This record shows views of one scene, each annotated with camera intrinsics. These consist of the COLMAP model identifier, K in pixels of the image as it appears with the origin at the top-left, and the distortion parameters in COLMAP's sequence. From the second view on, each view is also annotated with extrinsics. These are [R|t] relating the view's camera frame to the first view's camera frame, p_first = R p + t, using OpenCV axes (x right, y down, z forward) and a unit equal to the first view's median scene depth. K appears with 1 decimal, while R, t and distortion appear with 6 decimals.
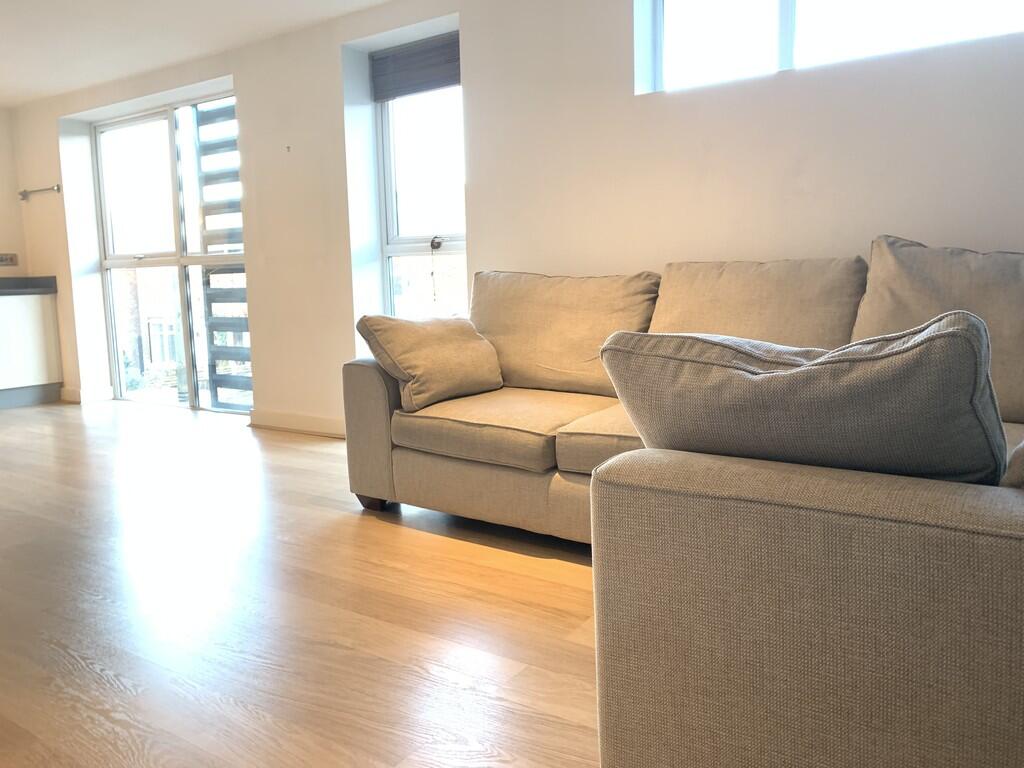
lens RADIAL K [[773.1, 0, 514.6], [0, 773.1, 376.9], [0, 0, 1]] dist [0.036702, -0.047800]
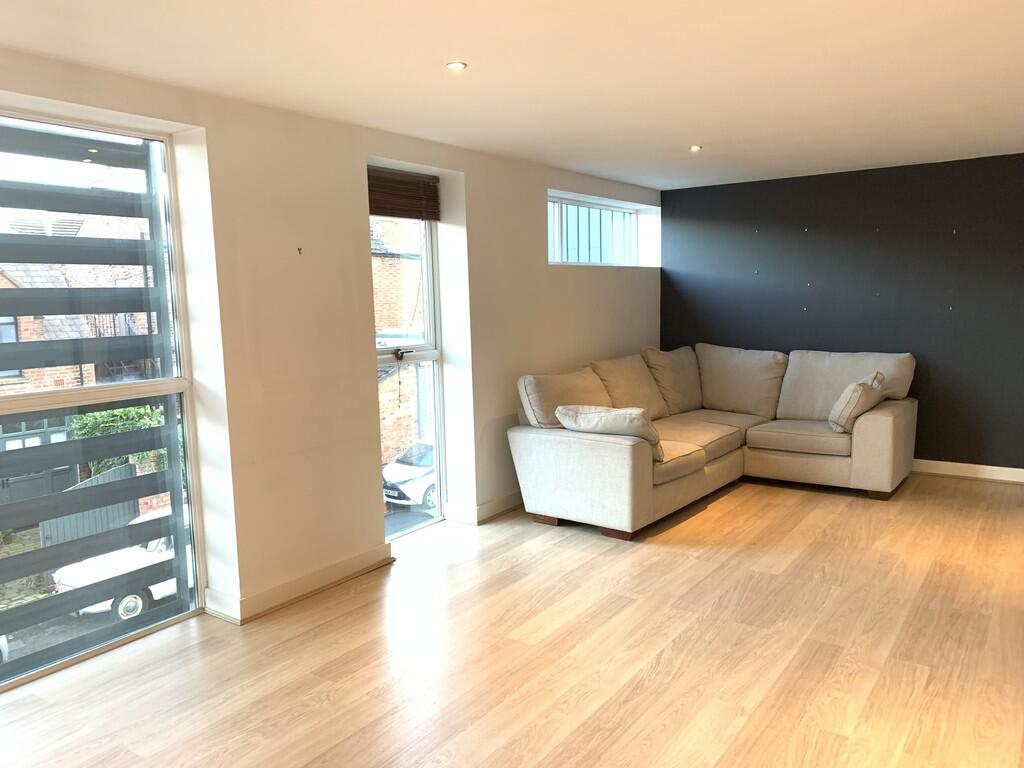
lens RADIAL K [[773.1, 0, 516.8], [0, 773.1, 383.3], [0, 0, 1]] dist [0.036702, -0.047800]
pose [[0.027364, -0.093291, 0.995263, -1.292696], [0.149482, 0.984823, 0.088203, -0.225795], [-0.988386, 0.146360, 0.040894, 0.886515]]
